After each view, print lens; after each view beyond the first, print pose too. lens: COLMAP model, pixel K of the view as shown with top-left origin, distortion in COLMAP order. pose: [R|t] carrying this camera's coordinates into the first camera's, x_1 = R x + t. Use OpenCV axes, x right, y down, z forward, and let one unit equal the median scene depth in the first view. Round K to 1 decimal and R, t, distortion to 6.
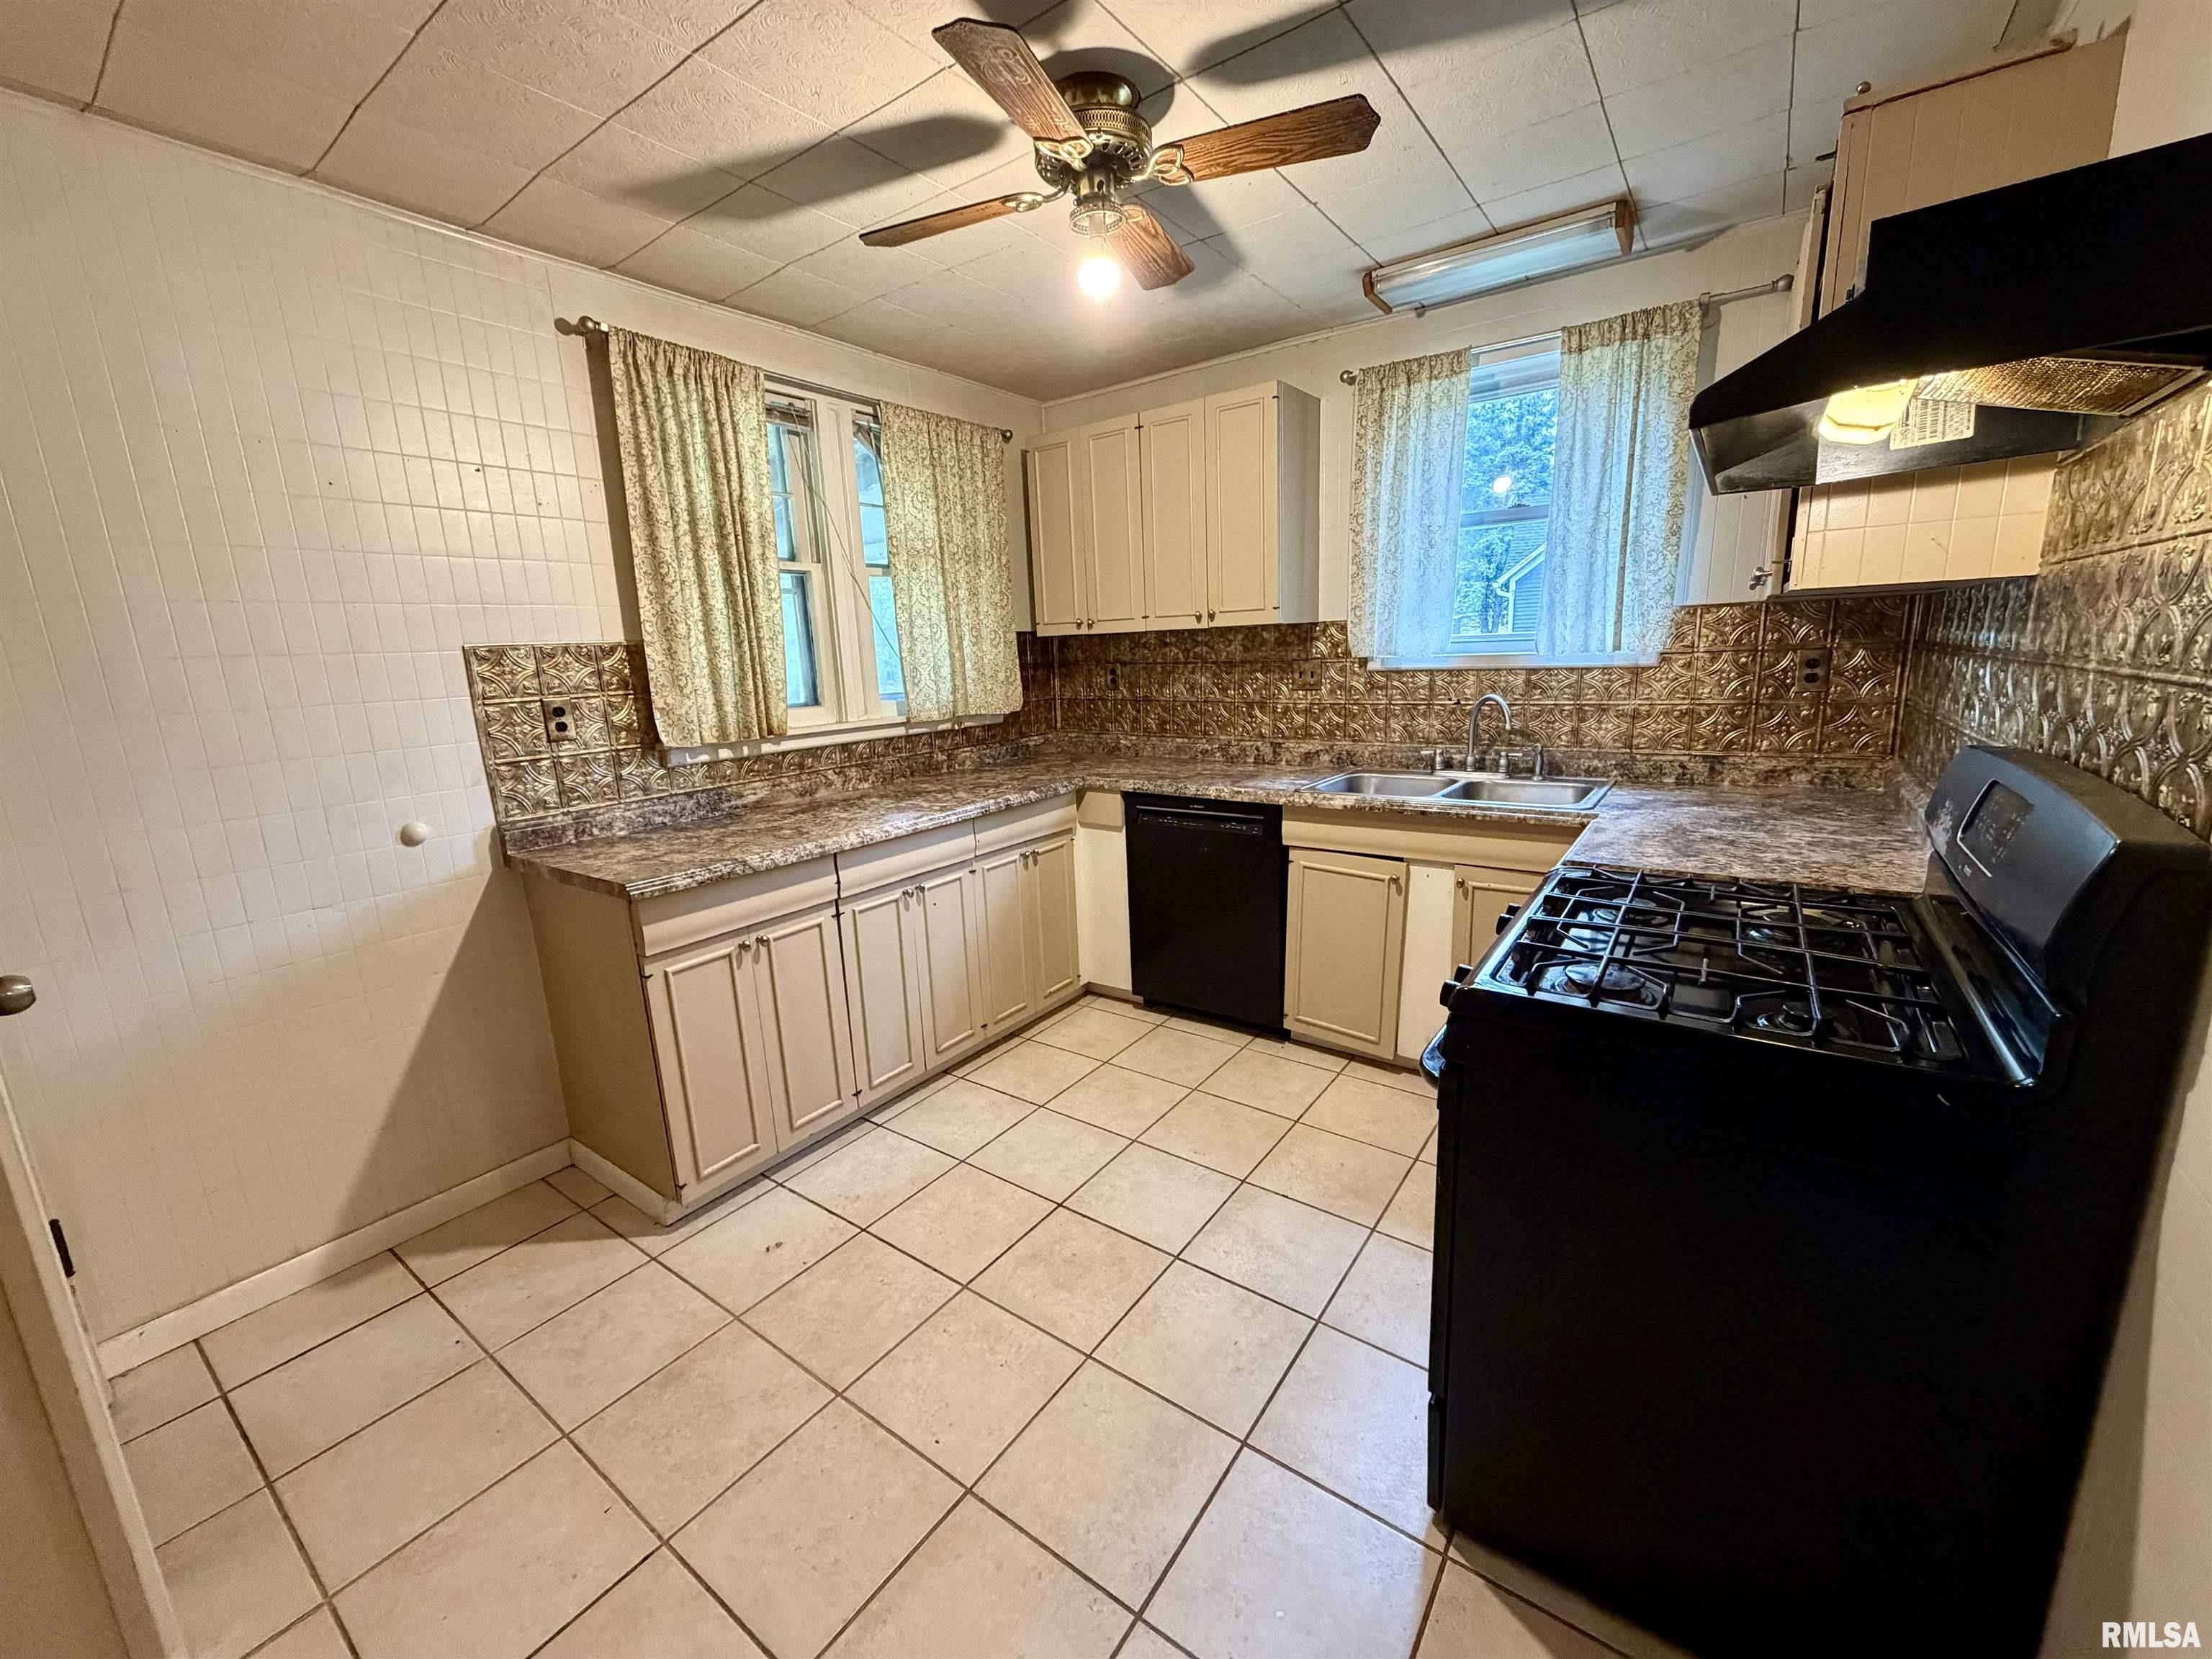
lens RADIAL K [[875.7, 0, 1104.5], [0, 875.7, 829.7], [0, 0, 1]] dist [0.000085, -0.000572]
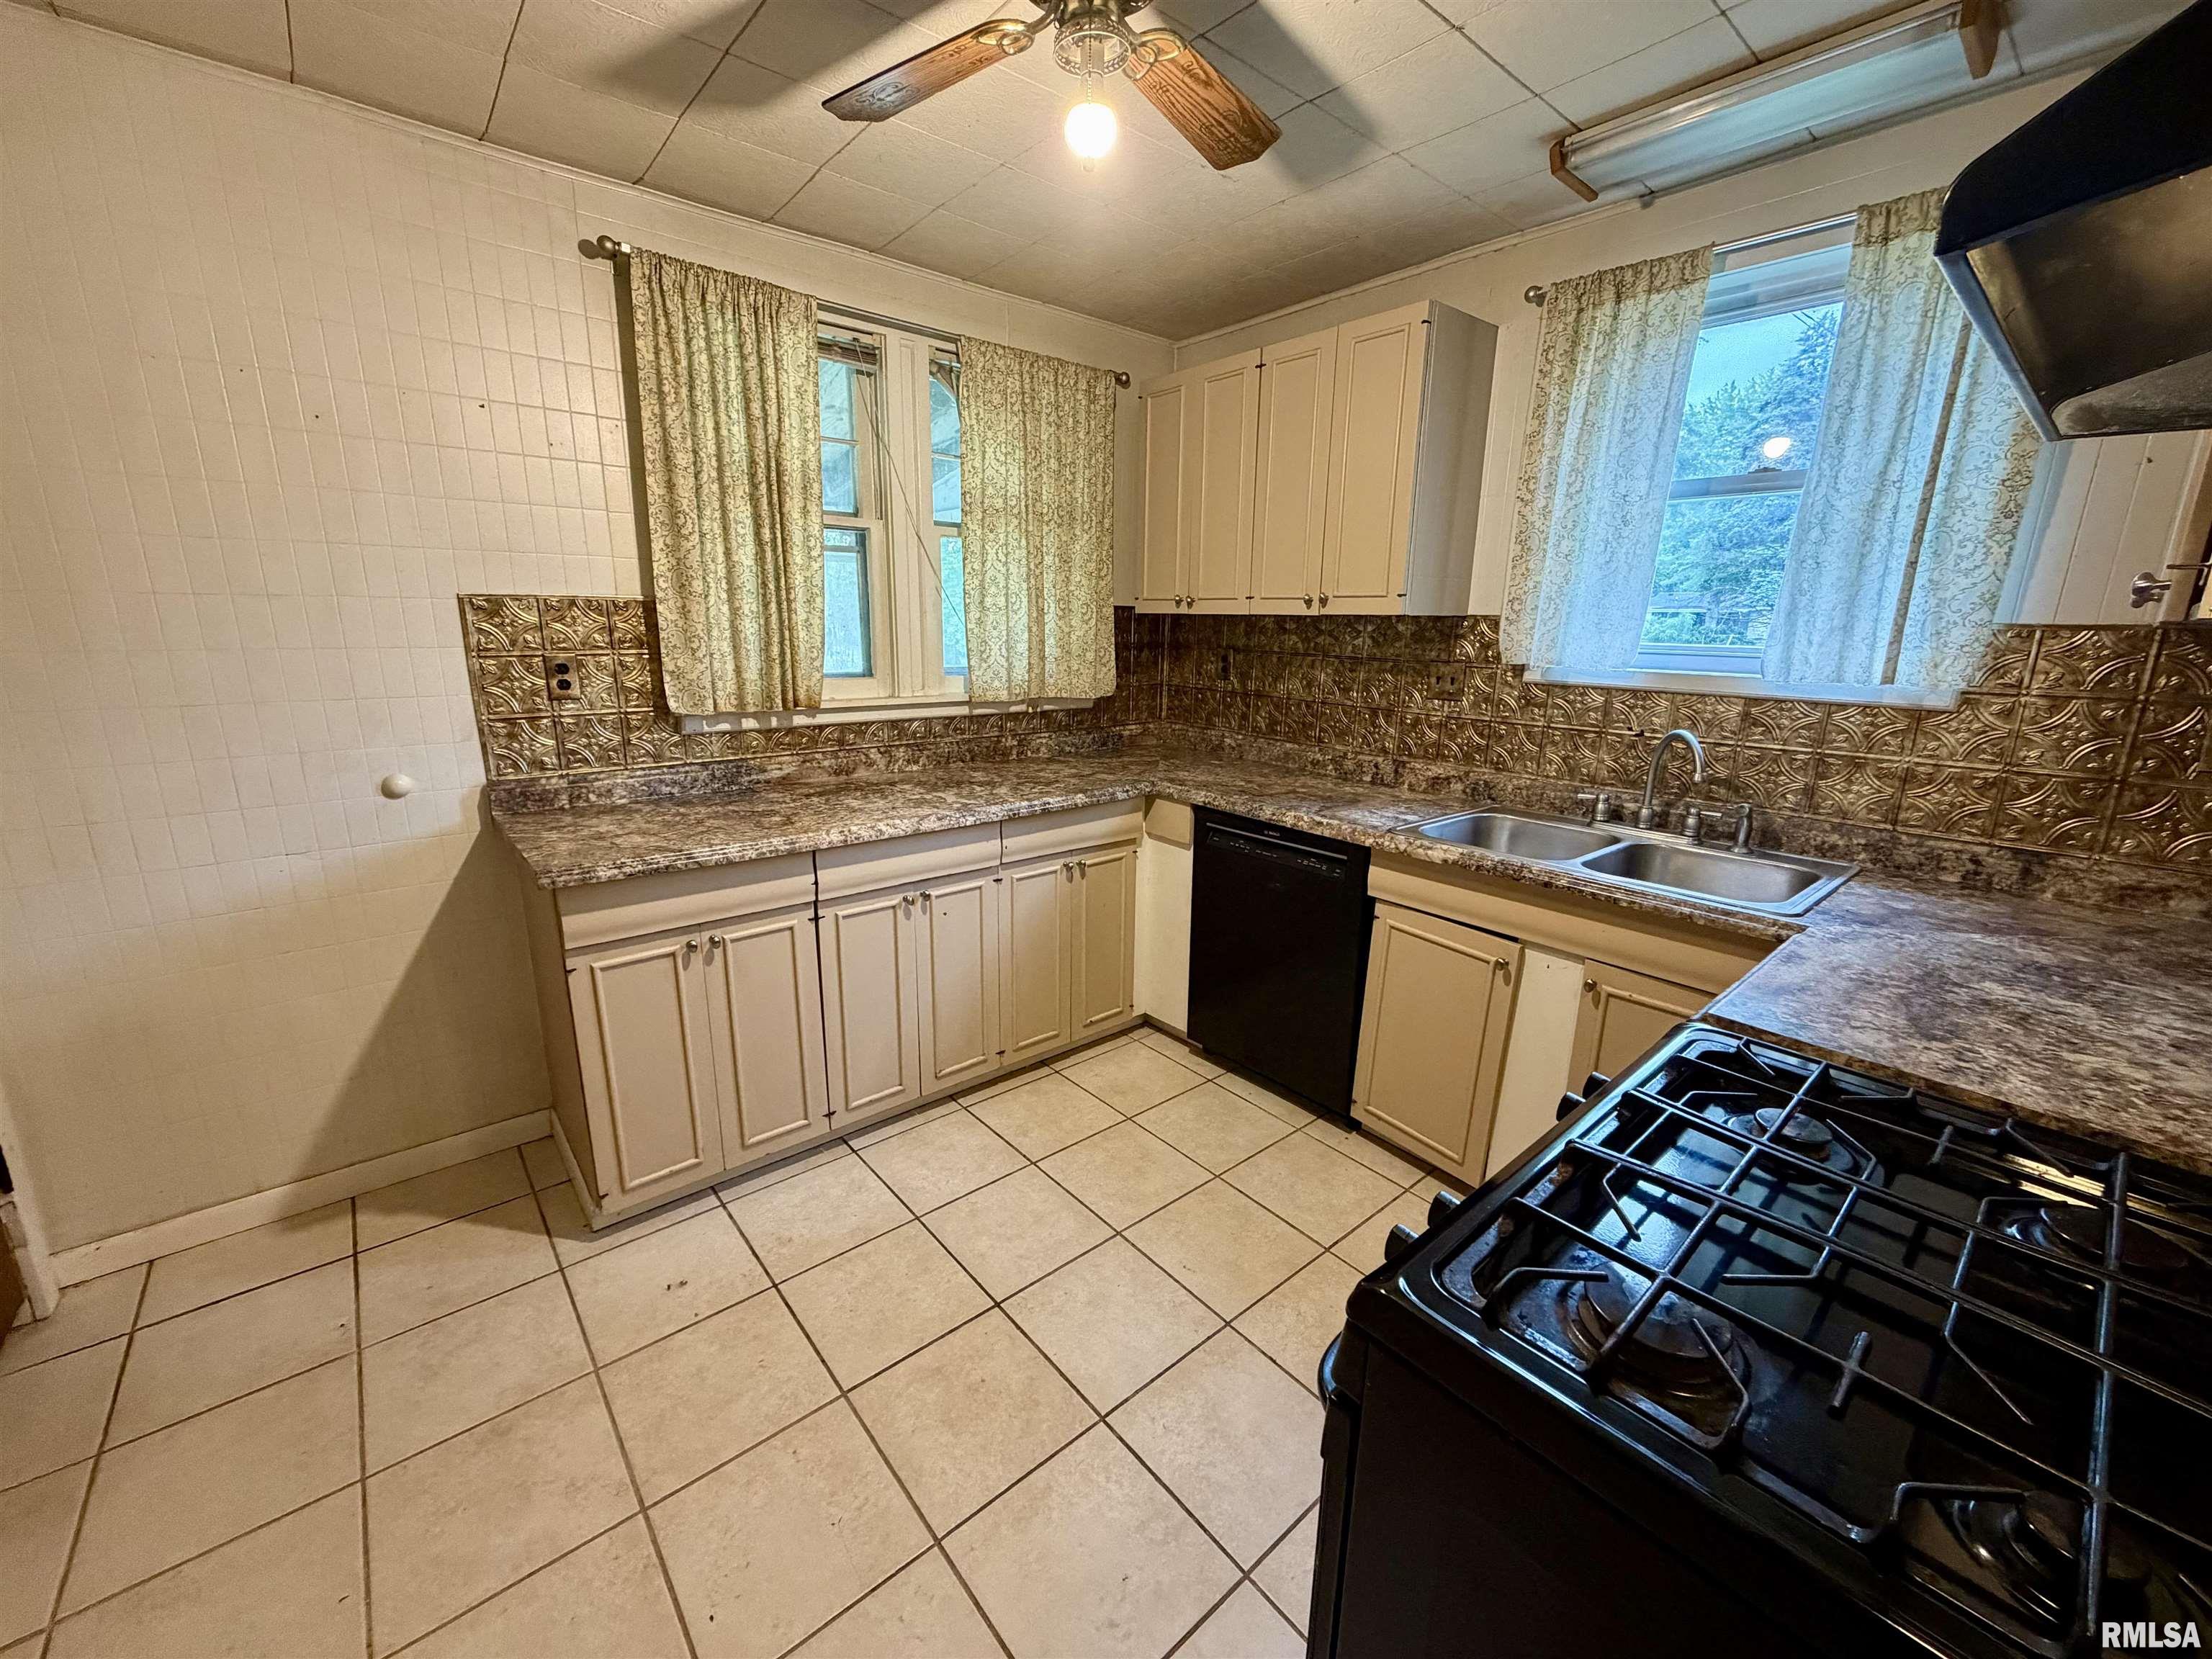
lens RADIAL K [[875.7, 0, 1105.5], [0, 875.7, 829.3], [0, 0, 1]] dist [0.000085, -0.000572]
pose [[0.968535, 0.110850, -0.222828, 0.159258], [-0.103136, 0.993603, 0.046001, -0.060538], [0.226502, -0.021572, 0.973772, 0.191334]]
